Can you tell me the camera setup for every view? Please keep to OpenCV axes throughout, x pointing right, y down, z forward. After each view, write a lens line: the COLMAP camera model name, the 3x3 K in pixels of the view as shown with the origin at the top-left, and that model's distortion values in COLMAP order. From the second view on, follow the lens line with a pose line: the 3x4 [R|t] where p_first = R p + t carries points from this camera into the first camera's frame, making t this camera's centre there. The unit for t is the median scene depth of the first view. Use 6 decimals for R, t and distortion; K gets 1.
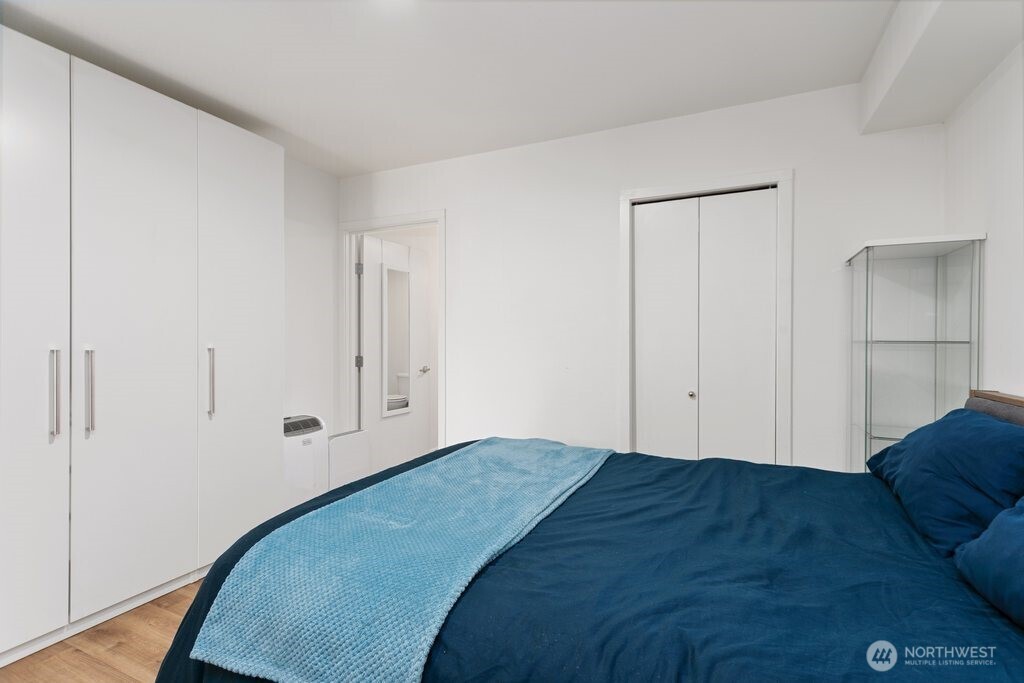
lens RADIAL K [[478.0, 0, 509.2], [0, 478.0, 337.2], [0, 0, 1]] dist [-0.001677, 0.004600]
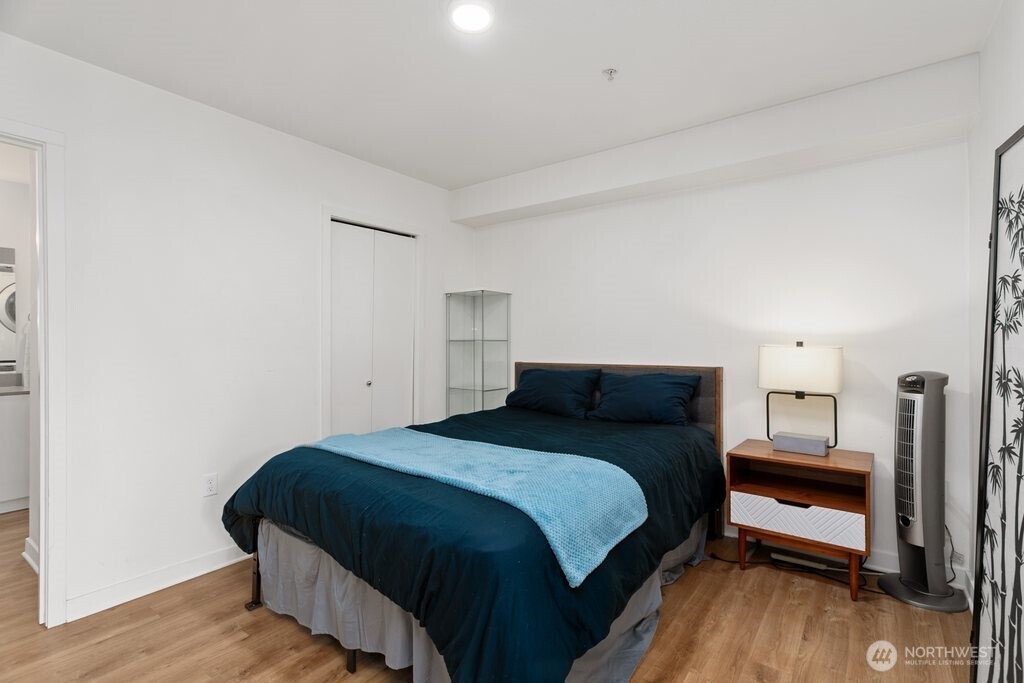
lens RADIAL K [[478.0, 0, 515.0], [0, 478.0, 348.6], [0, 0, 1]] dist [-0.001677, 0.004600]
pose [[0.191647, -0.017527, 0.981307, -1.055969], [0.004347, 0.999846, 0.017009, 0.009456], [-0.981454, 0.001006, 0.191694, 0.502593]]
